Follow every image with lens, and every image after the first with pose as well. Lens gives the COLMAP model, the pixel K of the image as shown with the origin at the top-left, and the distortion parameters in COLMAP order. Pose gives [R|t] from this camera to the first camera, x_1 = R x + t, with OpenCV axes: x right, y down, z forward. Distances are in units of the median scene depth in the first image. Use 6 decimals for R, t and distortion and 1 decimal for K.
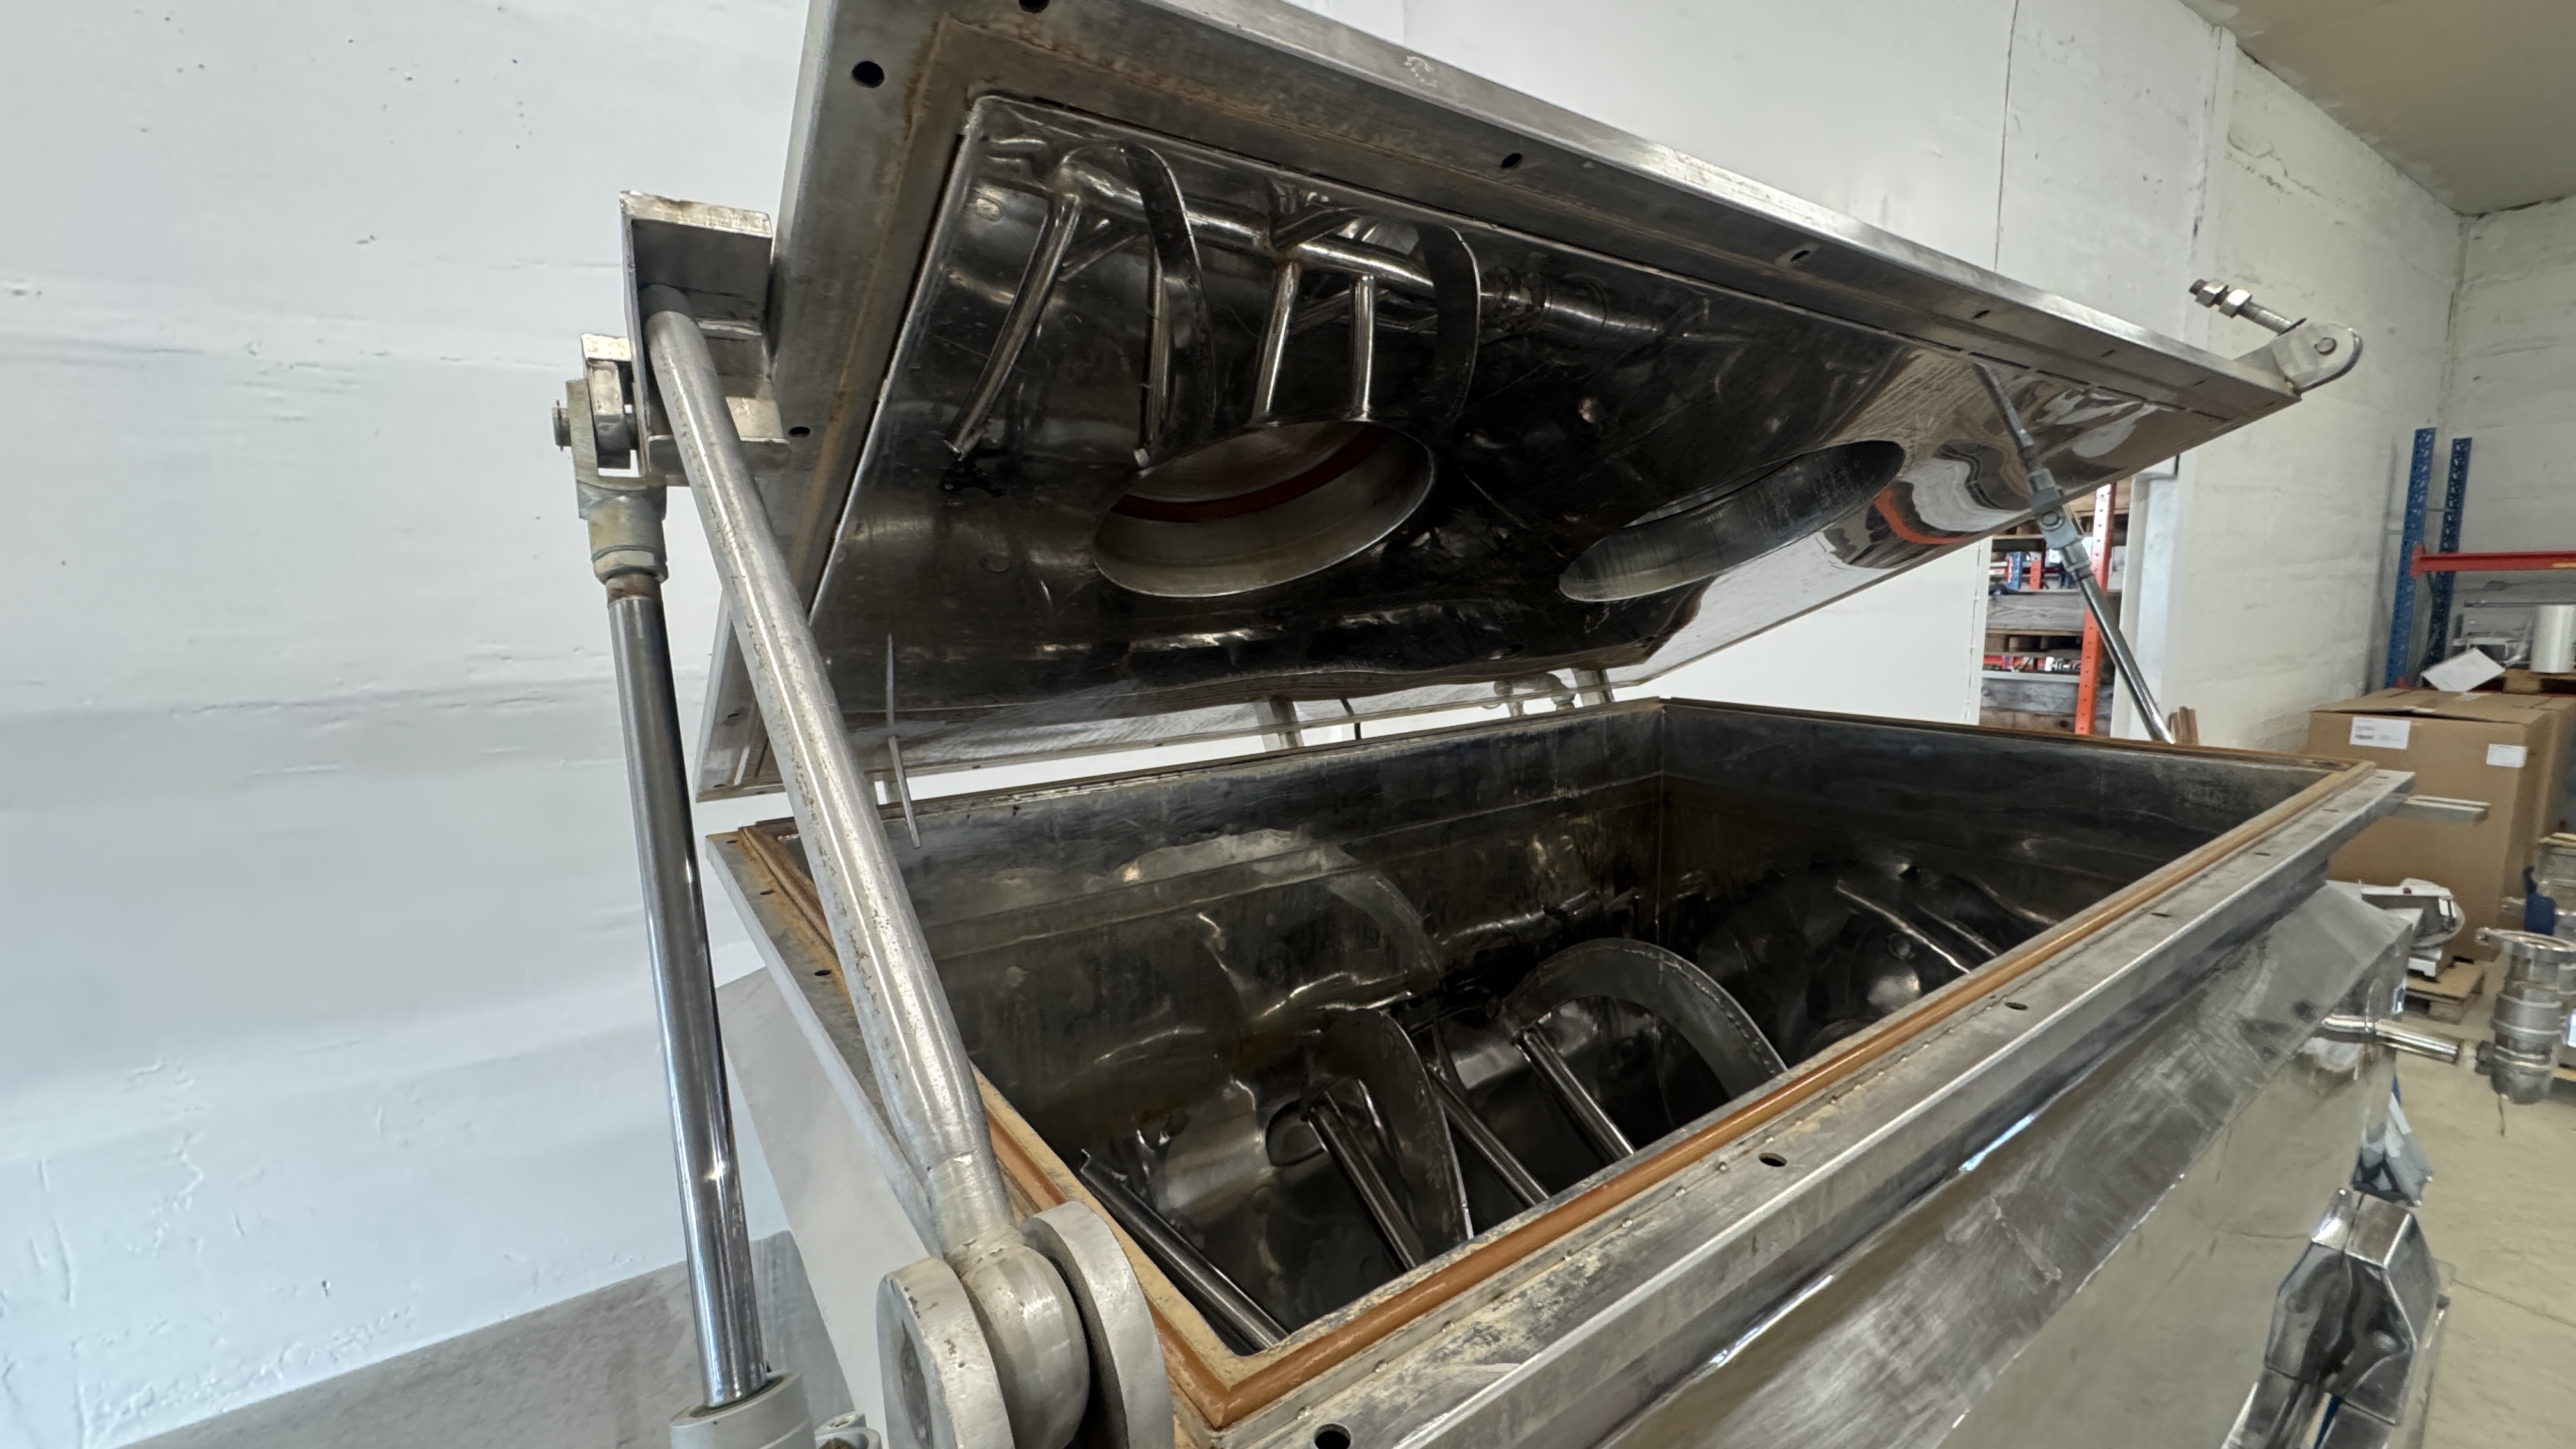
lens RADIAL K [[1029.2, 0, 1285.2], [0, 1029.2, 718.8], [0, 0, 1]] dist [-0.001353, -0.000371]
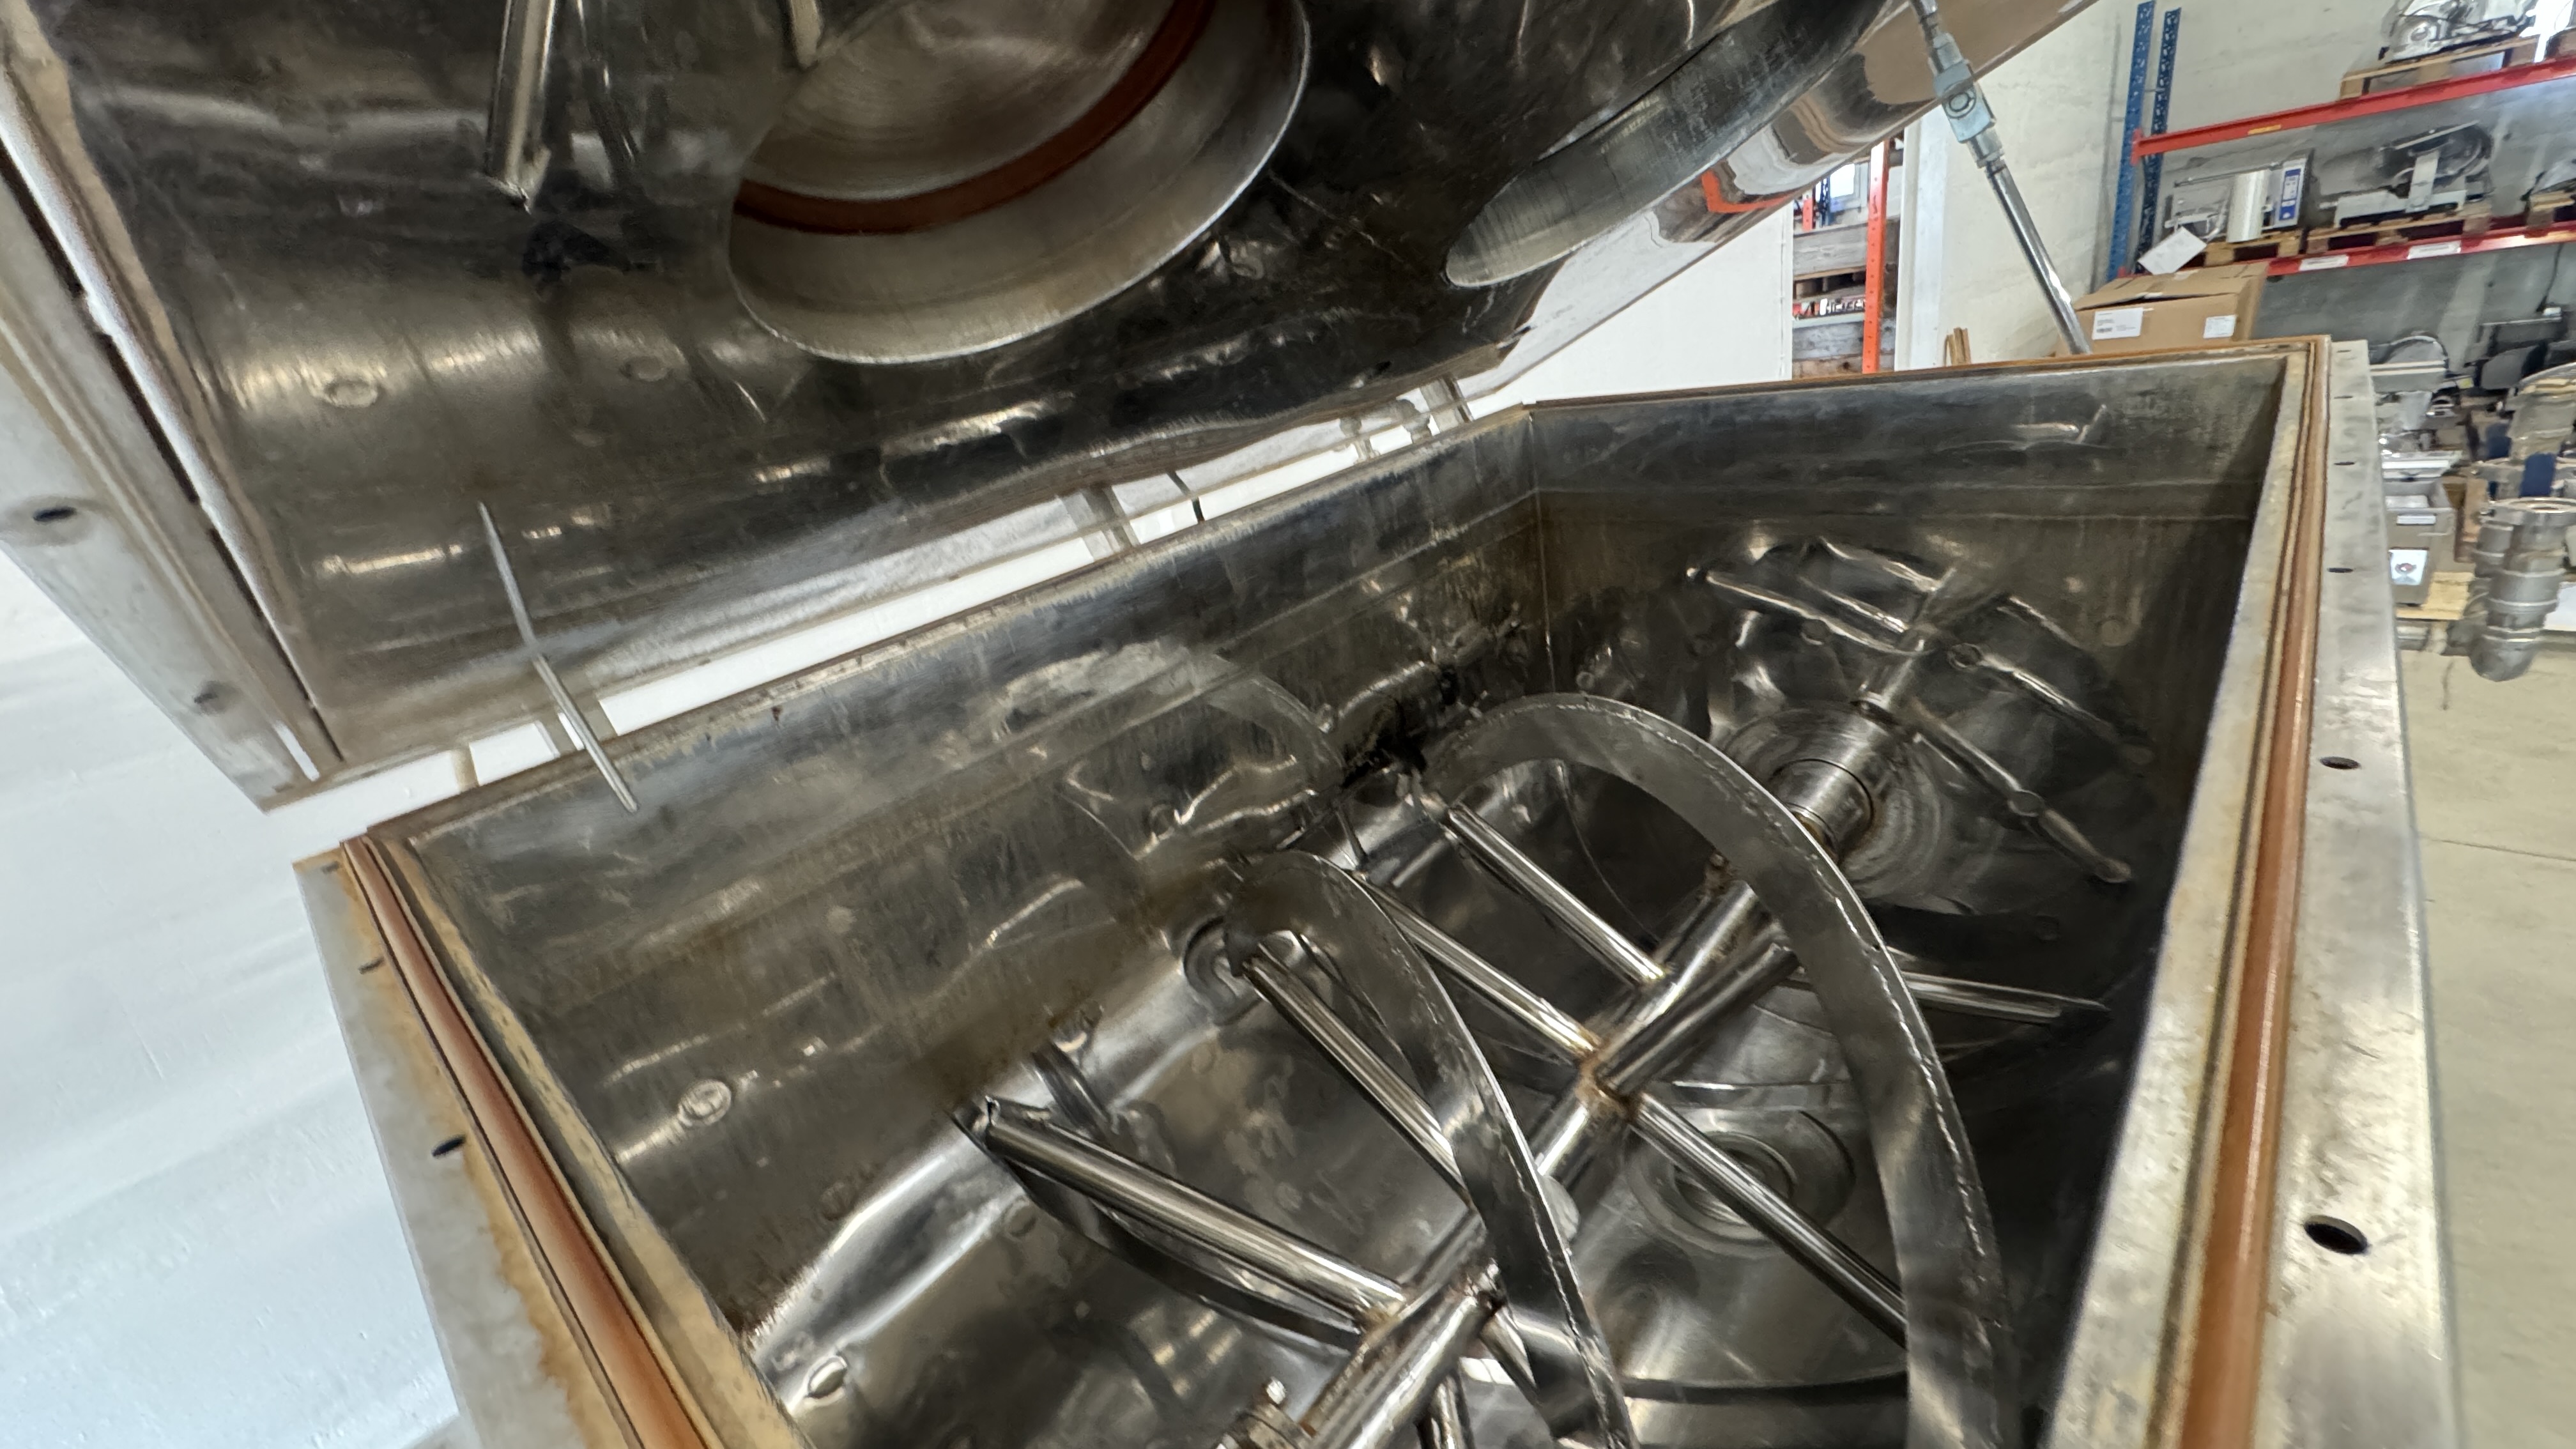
lens RADIAL K [[1029.2, 0, 1284.6], [0, 1029.2, 720.4], [0, 0, 1]] dist [-0.001353, -0.000371]
pose [[0.965267, -0.217573, 0.144644, -0.017901], [0.179187, 0.954209, 0.239535, -0.011760], [-0.190137, -0.205297, 0.960053, 0.184770]]
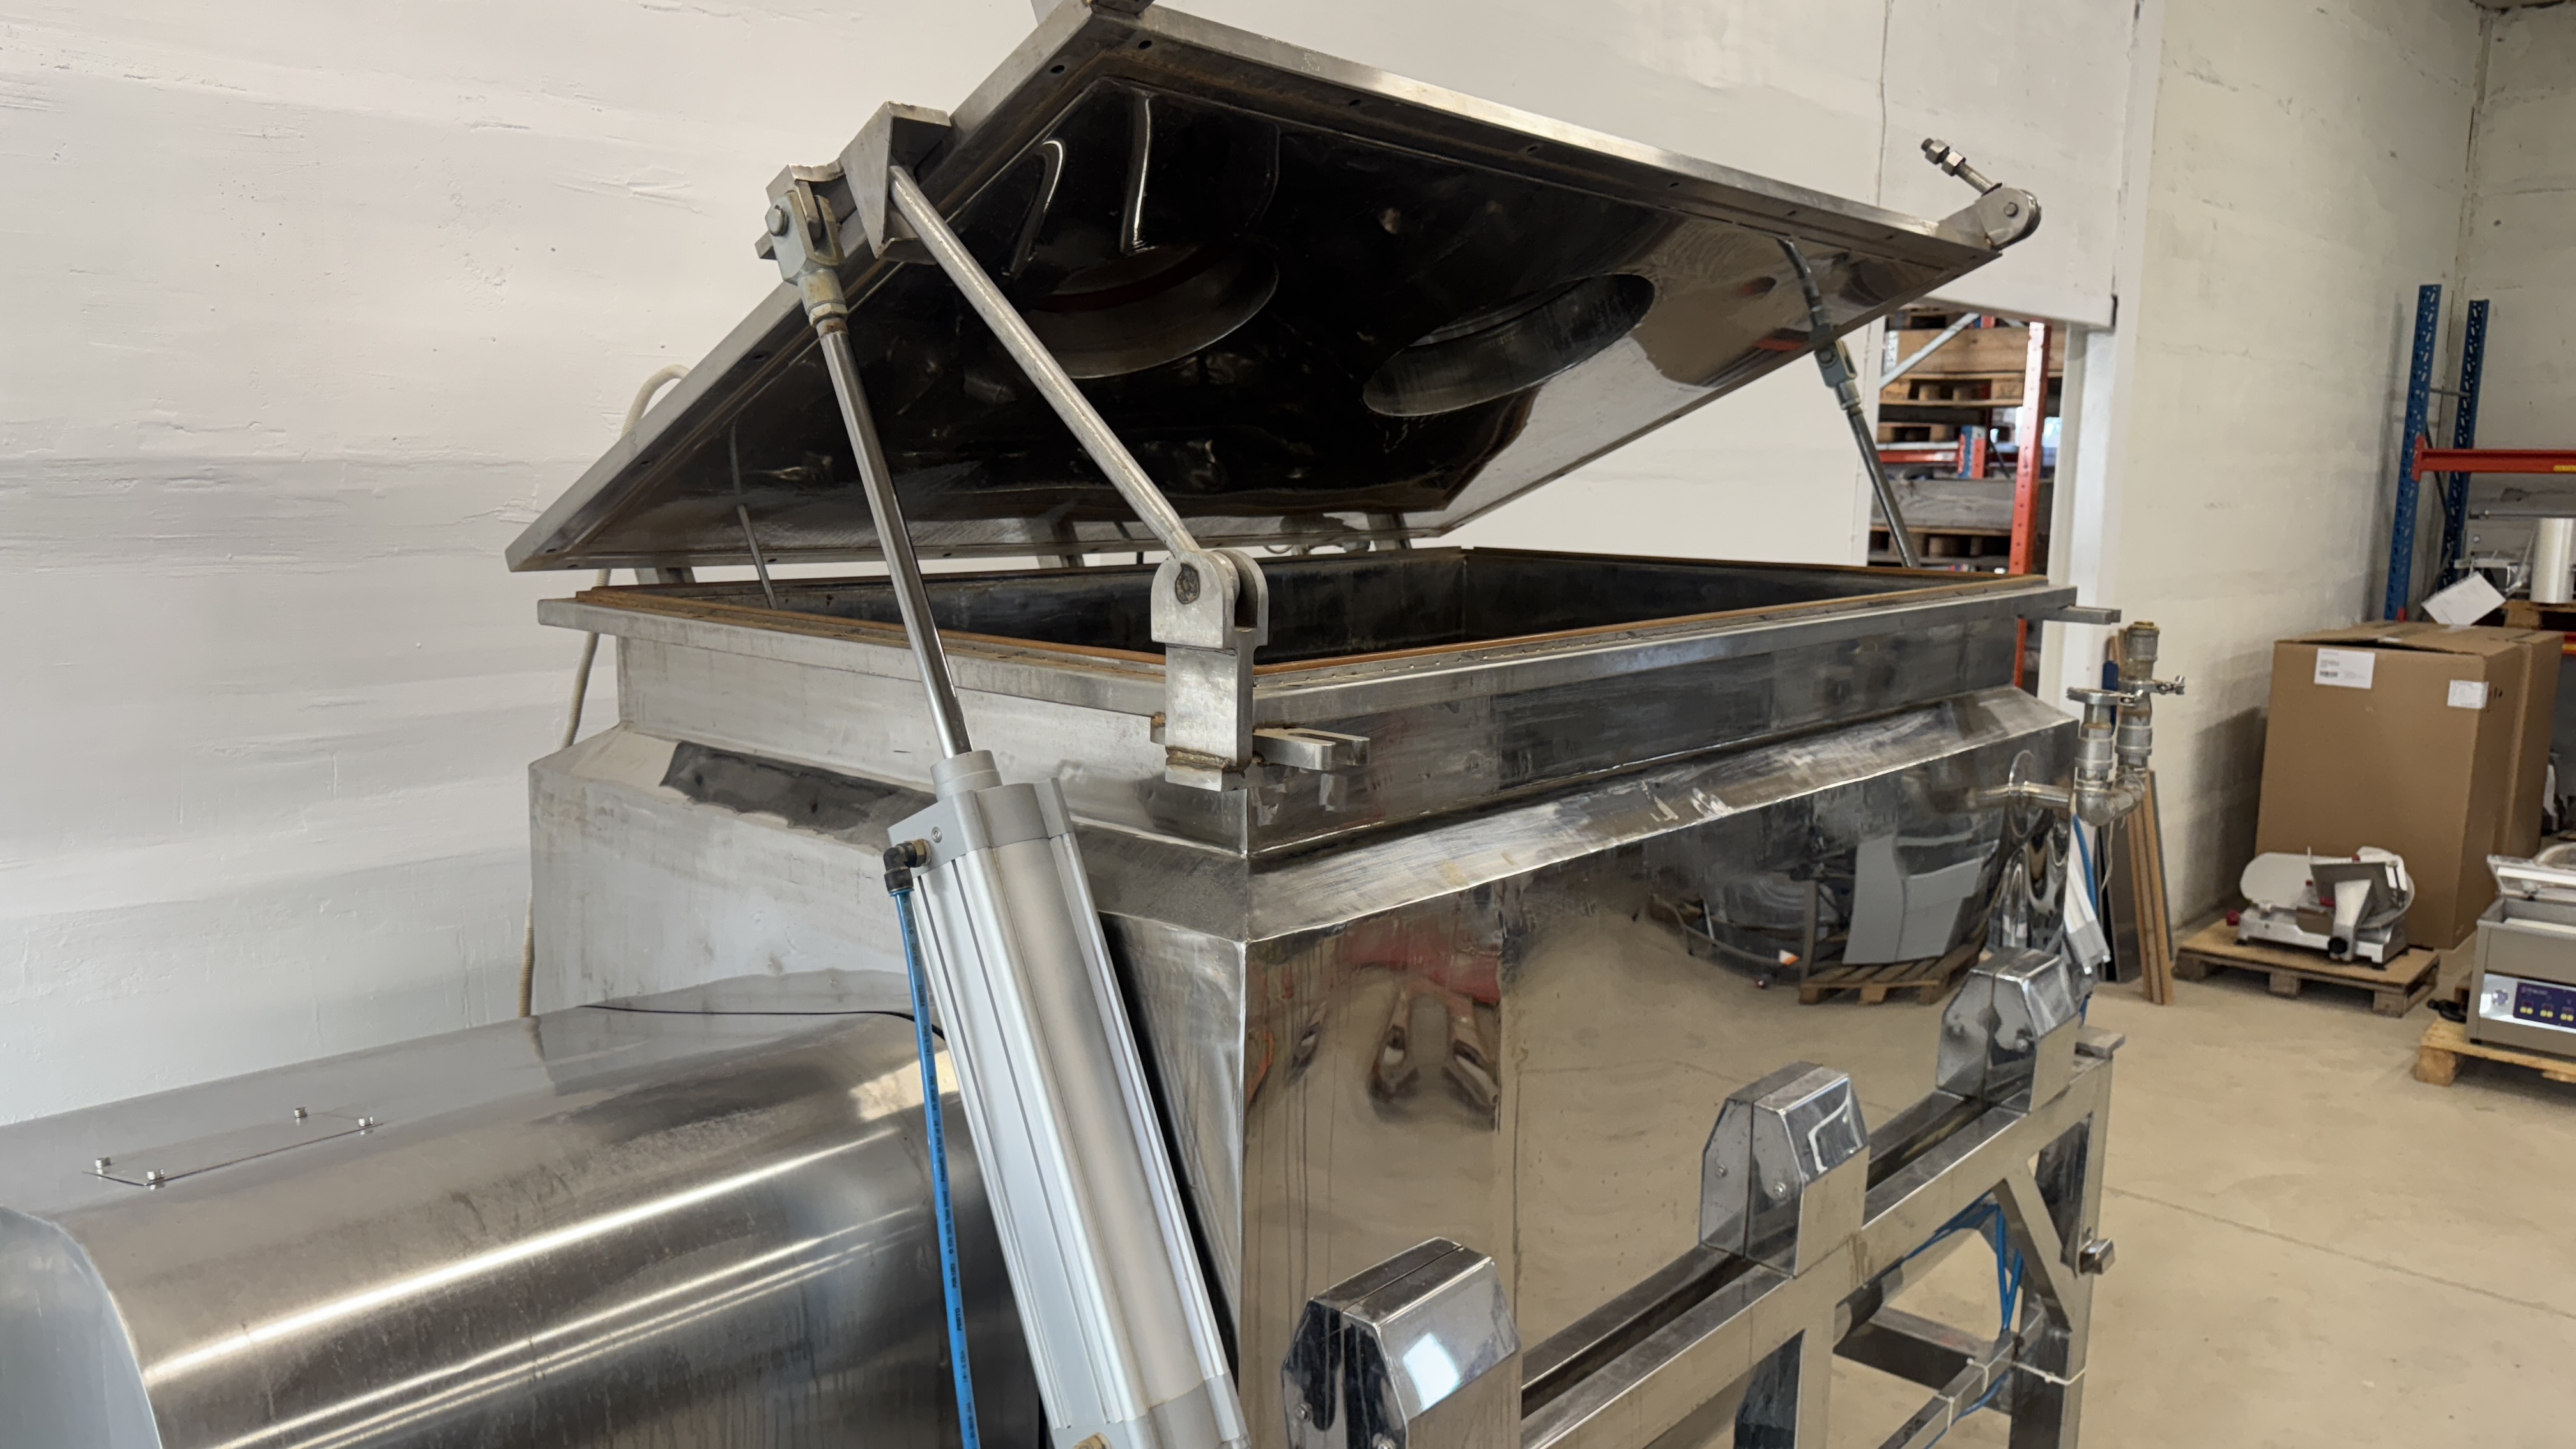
lens RADIAL K [[1840.8, 0, 1278.0], [0, 1840.8, 741.8], [0, 0, 1]] dist [0.046526, -0.060305]
pose [[0.973094, 0.000691, 0.230409, -0.188325], [-0.005310, 0.999797, 0.019426, 0.142604], [-0.230348, -0.020127, 0.972900, -0.614796]]
